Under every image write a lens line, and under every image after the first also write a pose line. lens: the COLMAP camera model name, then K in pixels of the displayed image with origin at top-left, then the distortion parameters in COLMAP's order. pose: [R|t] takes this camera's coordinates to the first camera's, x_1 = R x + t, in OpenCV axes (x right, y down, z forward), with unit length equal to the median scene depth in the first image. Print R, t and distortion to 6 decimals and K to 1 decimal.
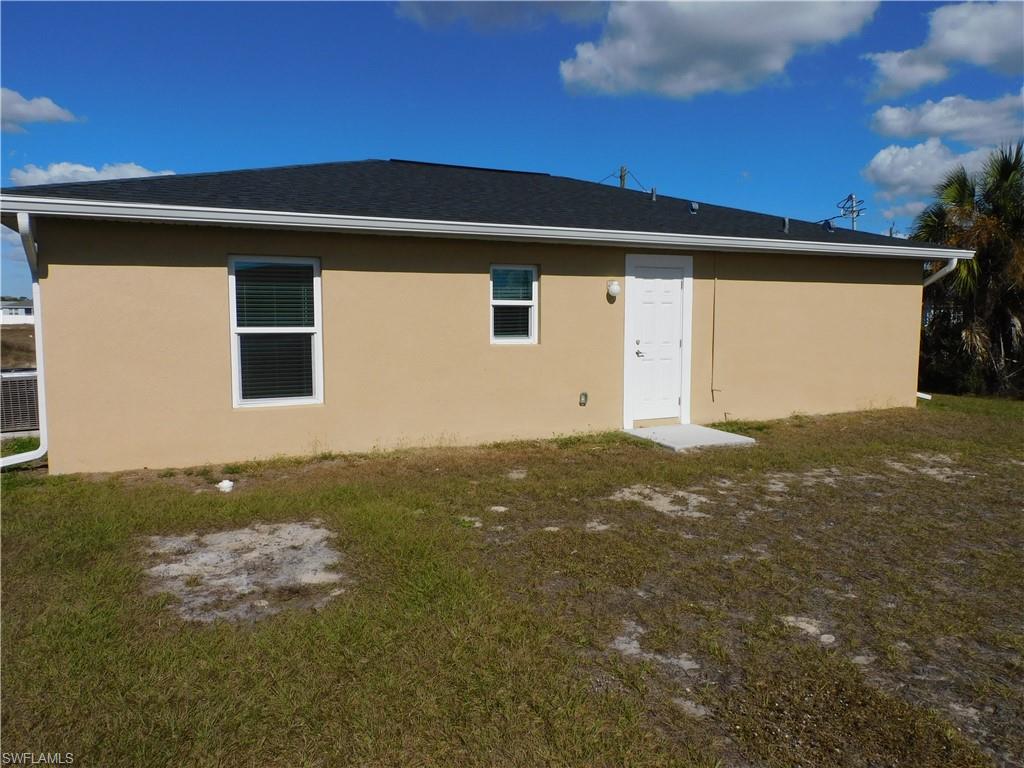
lens RADIAL K [[726.8, 0, 511.8], [0, 726.8, 386.8], [0, 0, 1]] dist [0.018815, -0.015249]
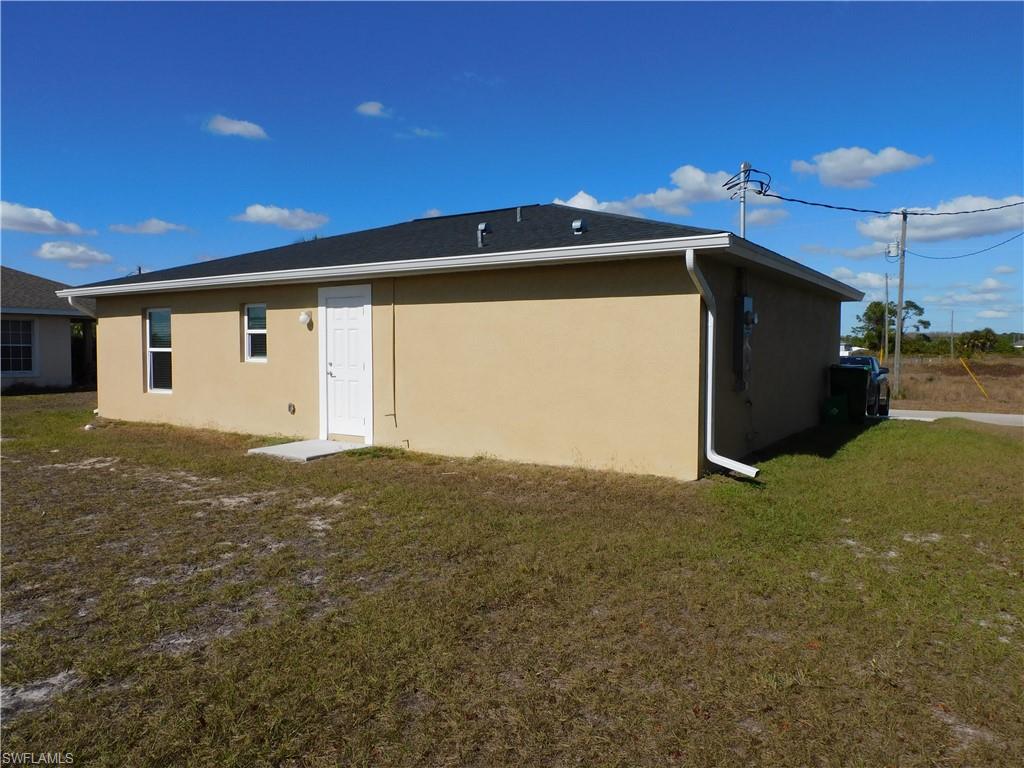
lens RADIAL K [[726.8, 0, 510.1], [0, 726.8, 382.3], [0, 0, 1]] dist [0.018815, -0.015249]
pose [[0.504372, 0.052124, -0.861912, 1.304671], [-0.072863, 0.997185, 0.017667, -0.074300], [0.860407, 0.053890, 0.506750, 0.674588]]
